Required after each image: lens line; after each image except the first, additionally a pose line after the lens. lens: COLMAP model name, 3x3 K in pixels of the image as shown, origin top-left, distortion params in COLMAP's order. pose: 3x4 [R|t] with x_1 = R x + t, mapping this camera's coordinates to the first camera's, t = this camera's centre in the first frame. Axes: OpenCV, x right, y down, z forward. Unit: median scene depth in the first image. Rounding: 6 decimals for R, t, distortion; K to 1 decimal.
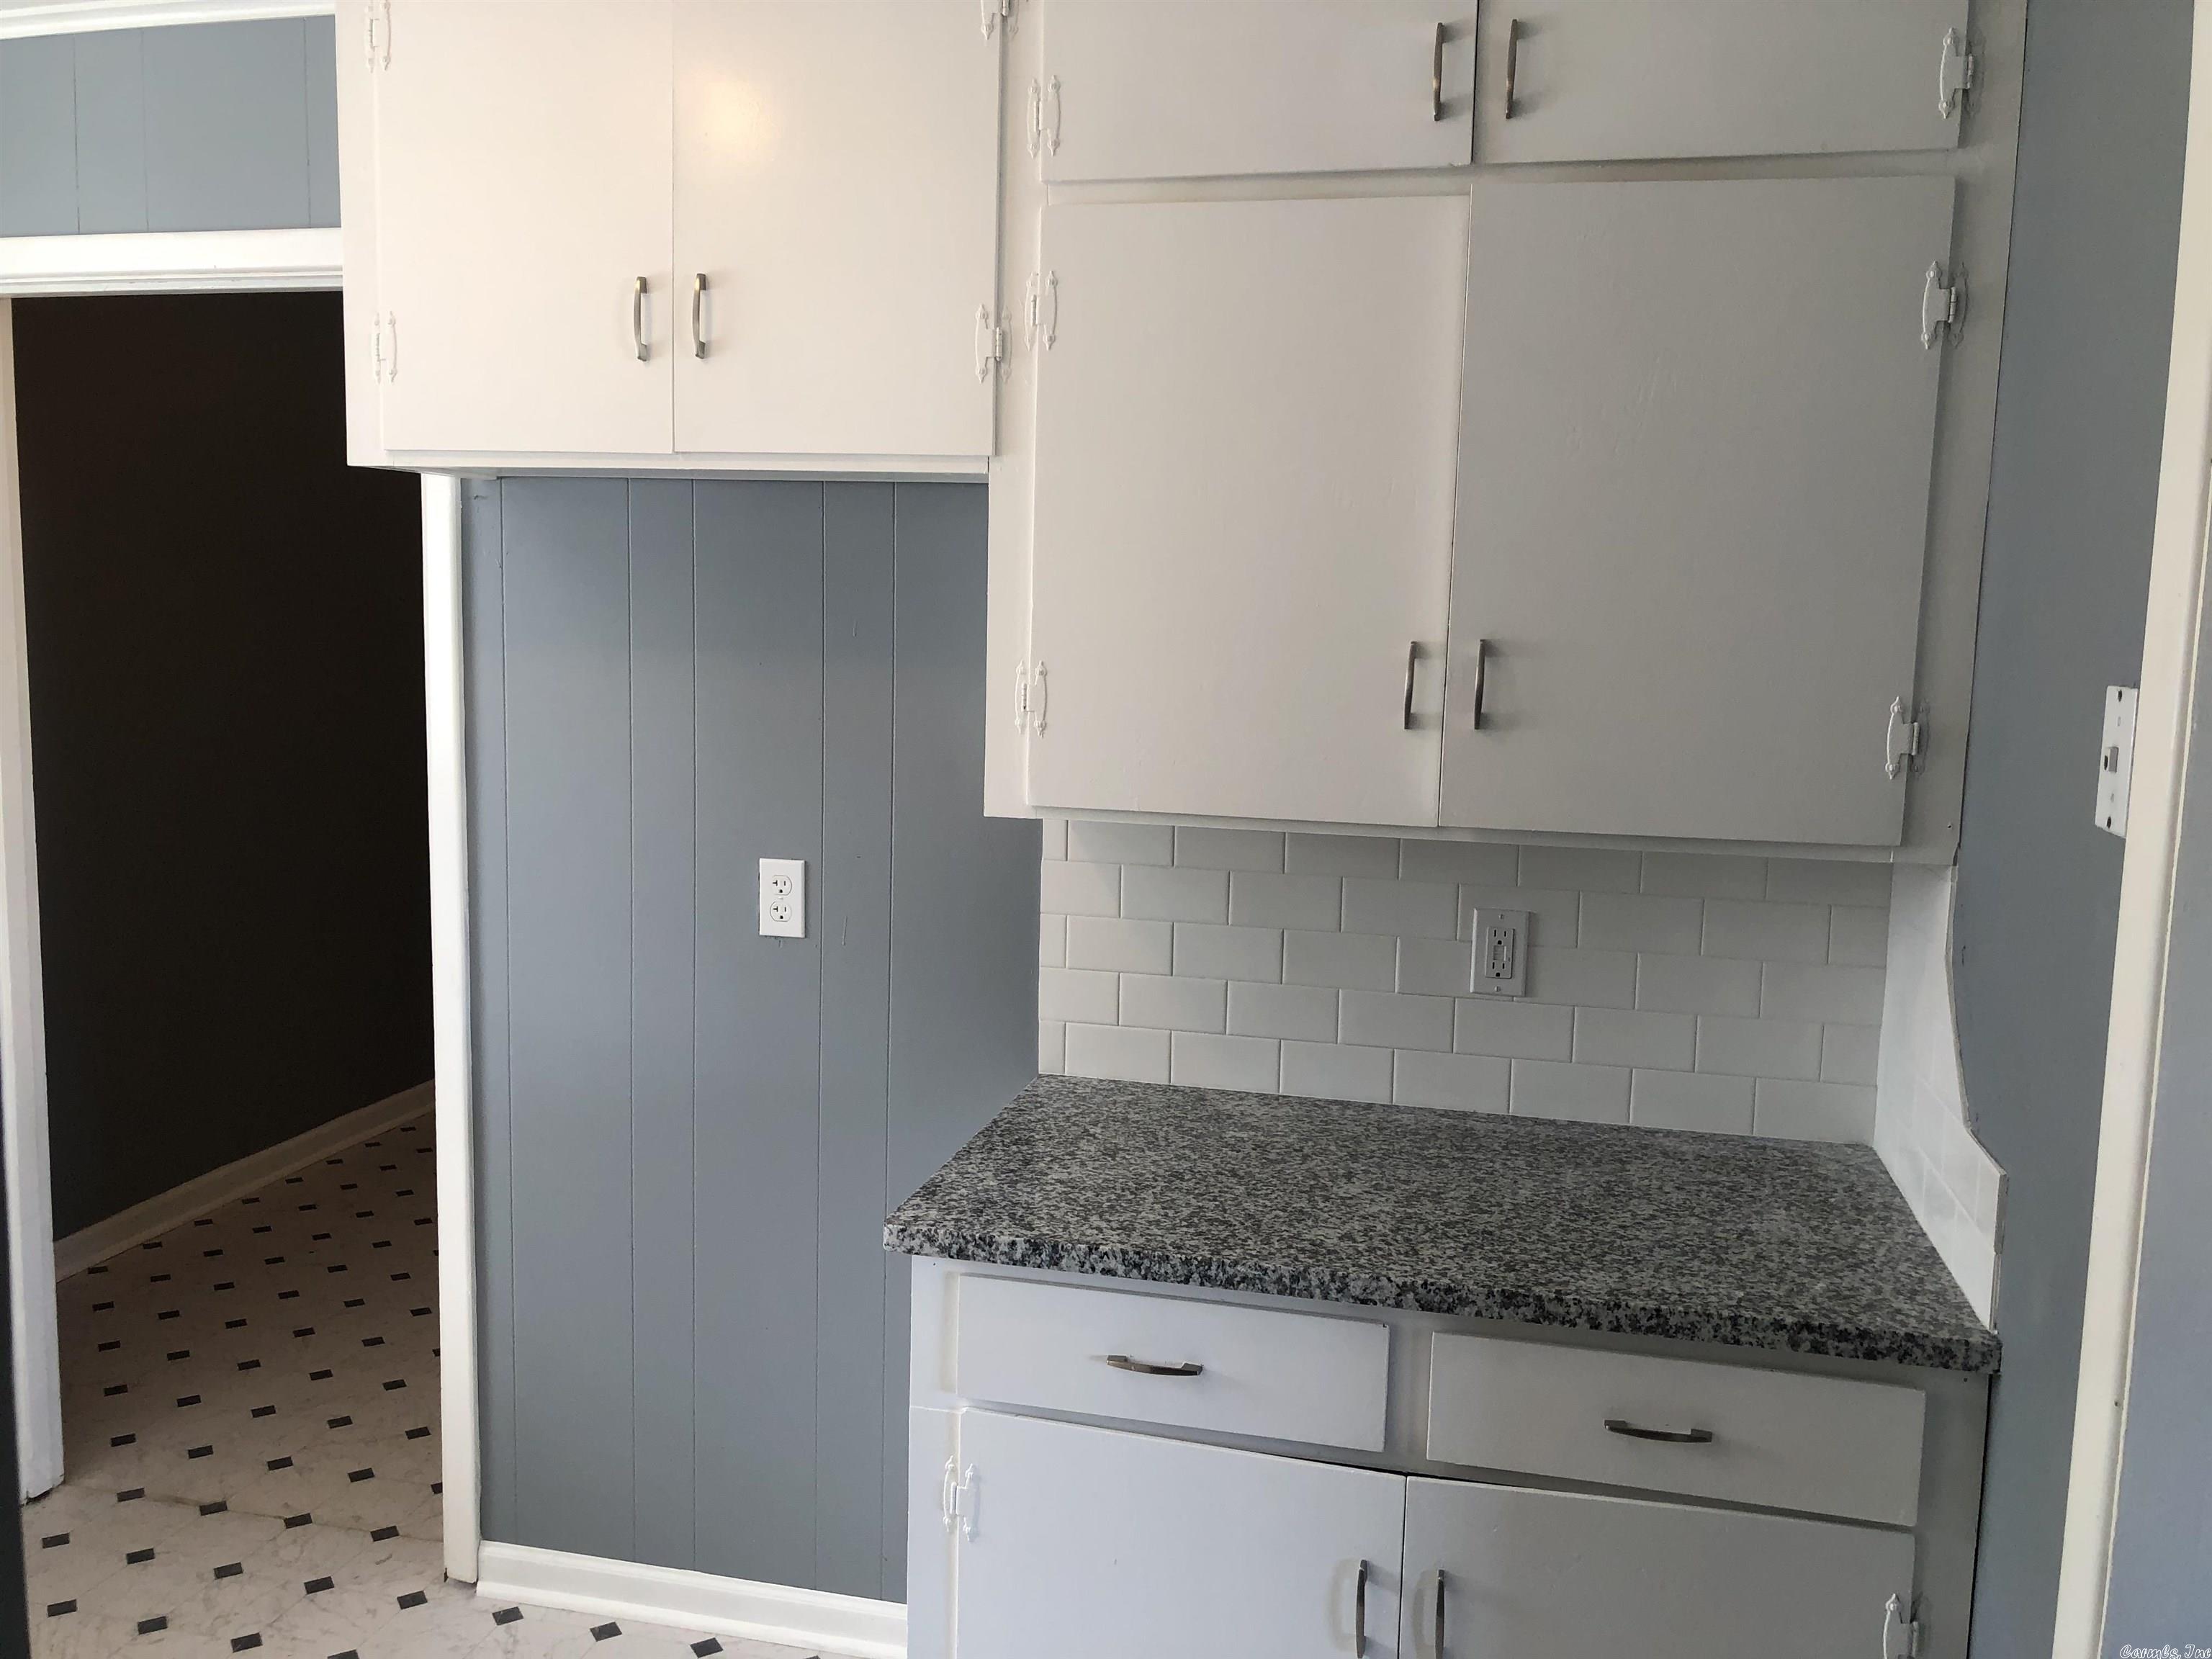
lens RADIAL K [[1823.9, 0, 1110.5], [0, 1823.9, 818.4], [0, 0, 1]] dist [0.000842, -0.001078]
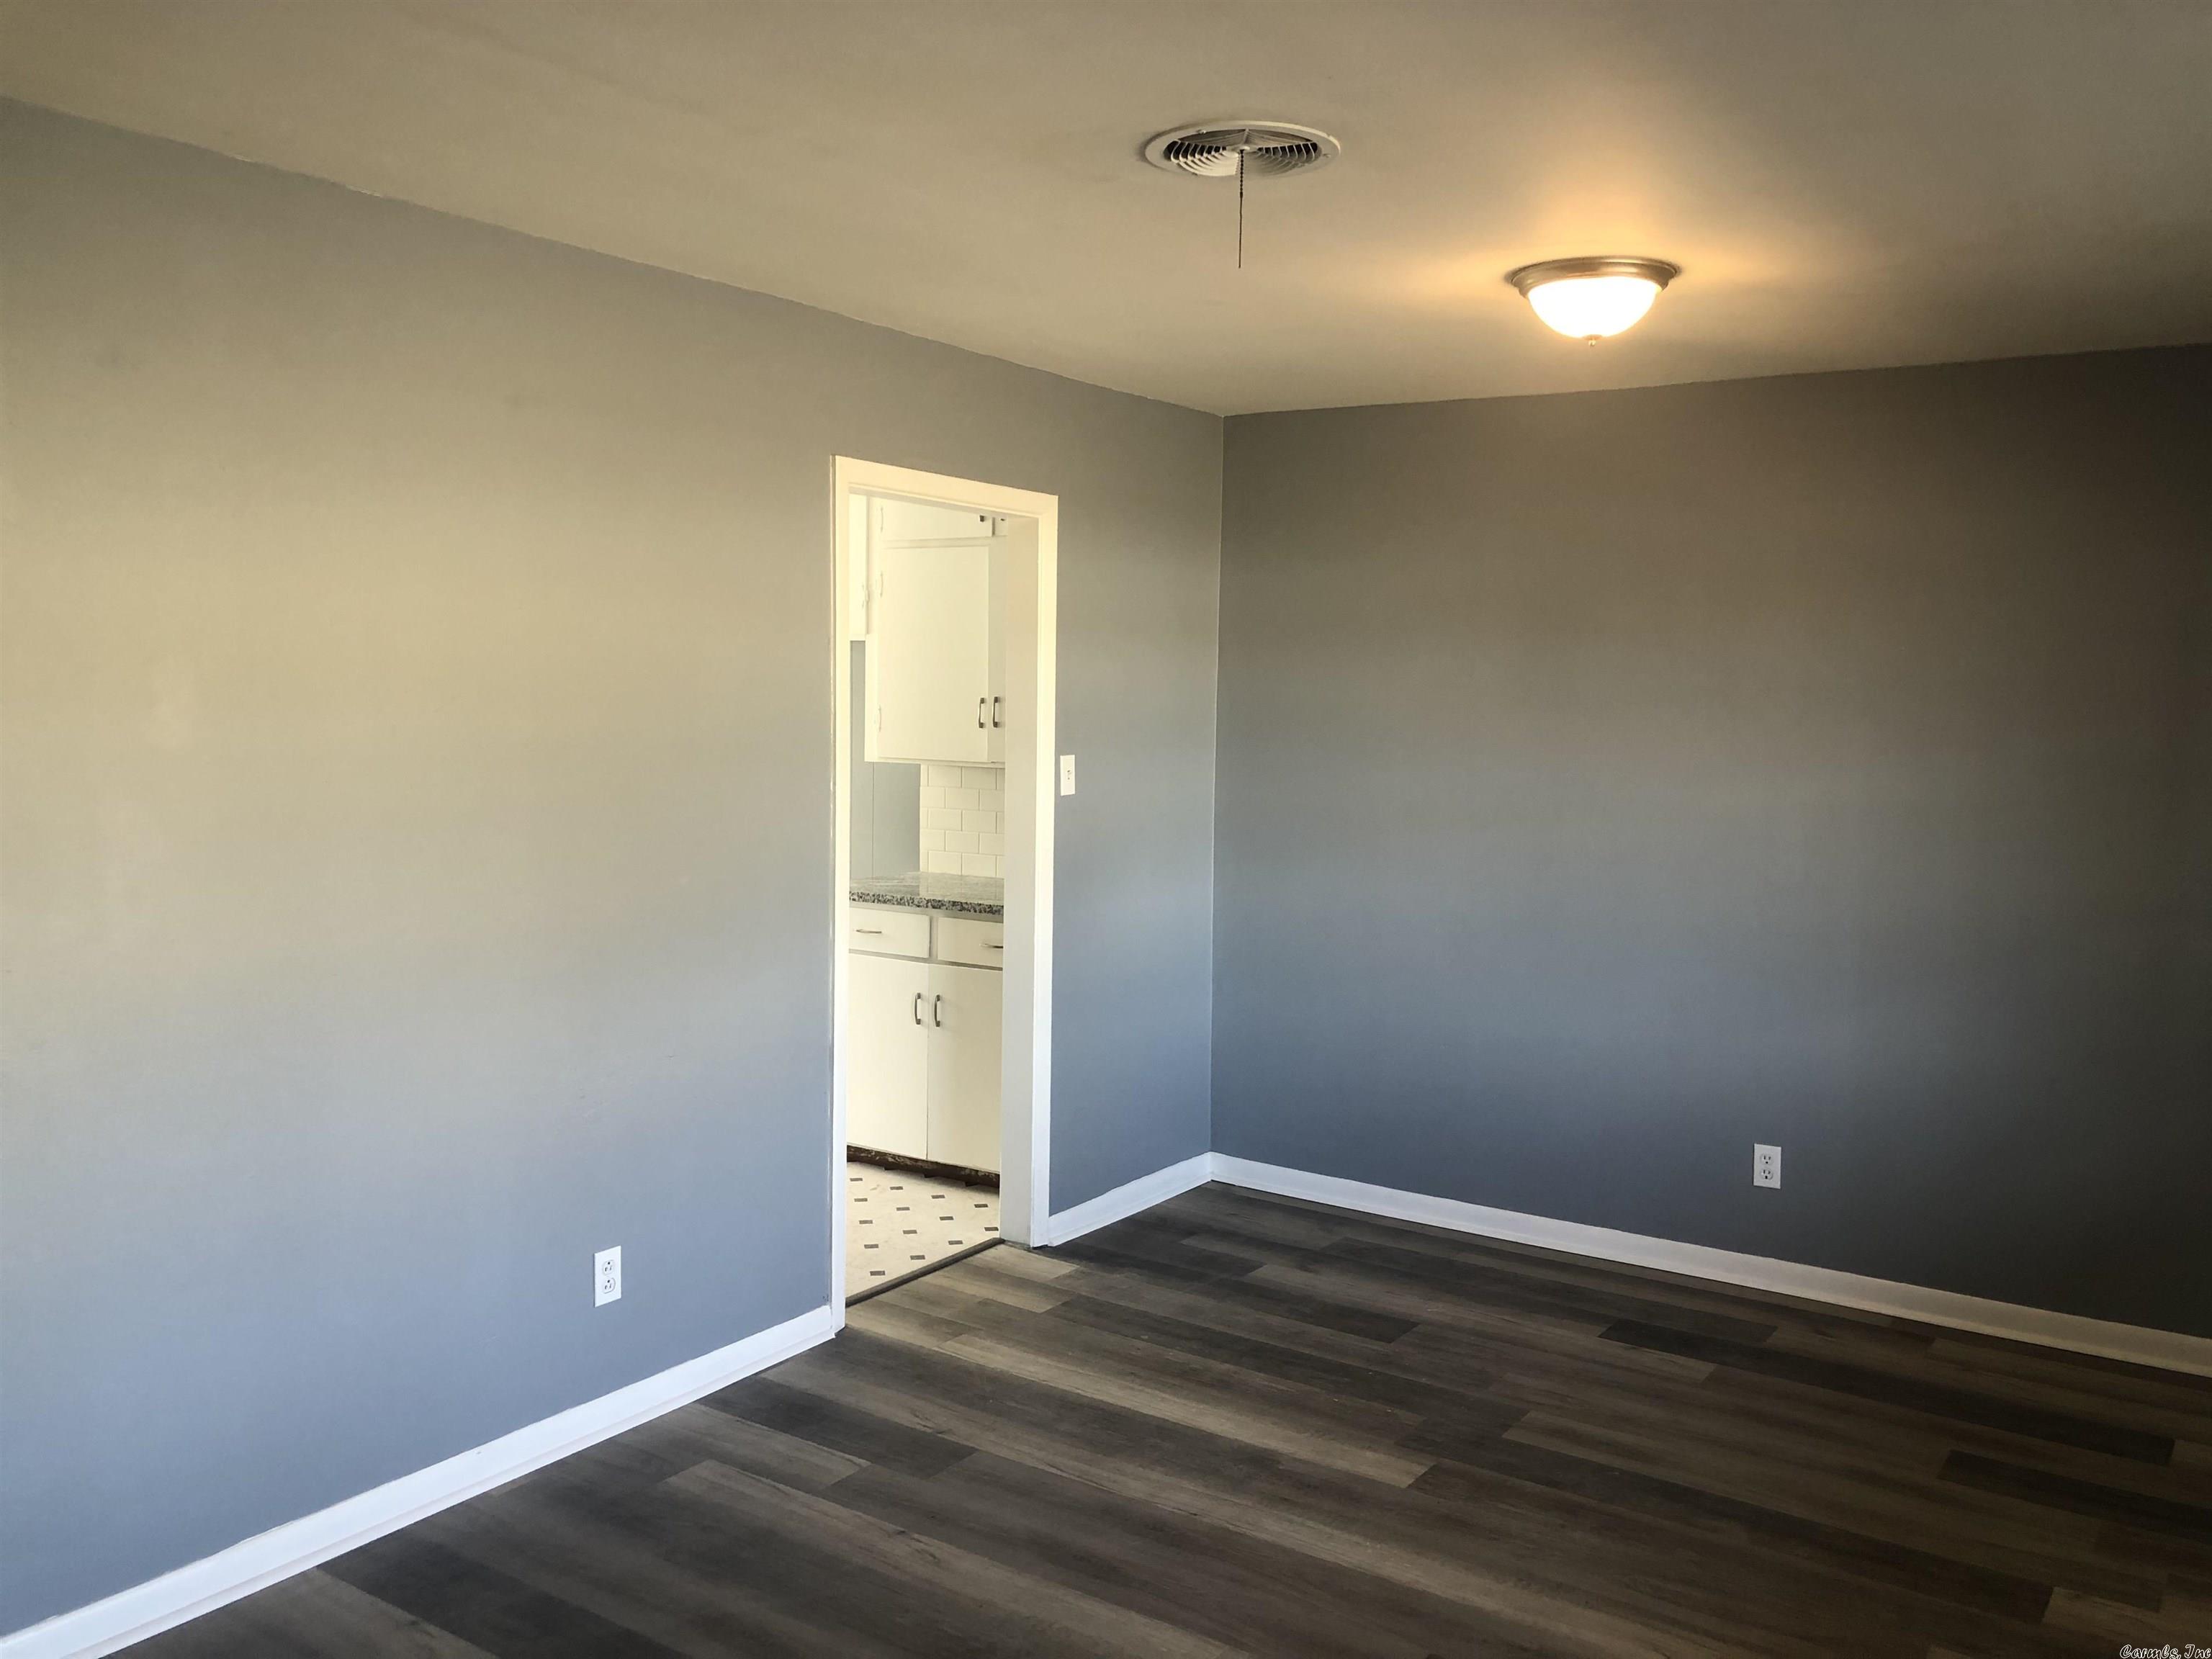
lens RADIAL K [[1823.9, 0, 1102.3], [0, 1823.9, 834.0], [0, 0, 1]] dist [0.000842, -0.001078]
pose [[0.940345, 0.020612, -0.339597, 1.424211], [-0.038240, 0.998241, -0.045298, 0.259170], [0.338066, 0.055582, 0.939480, -1.748382]]
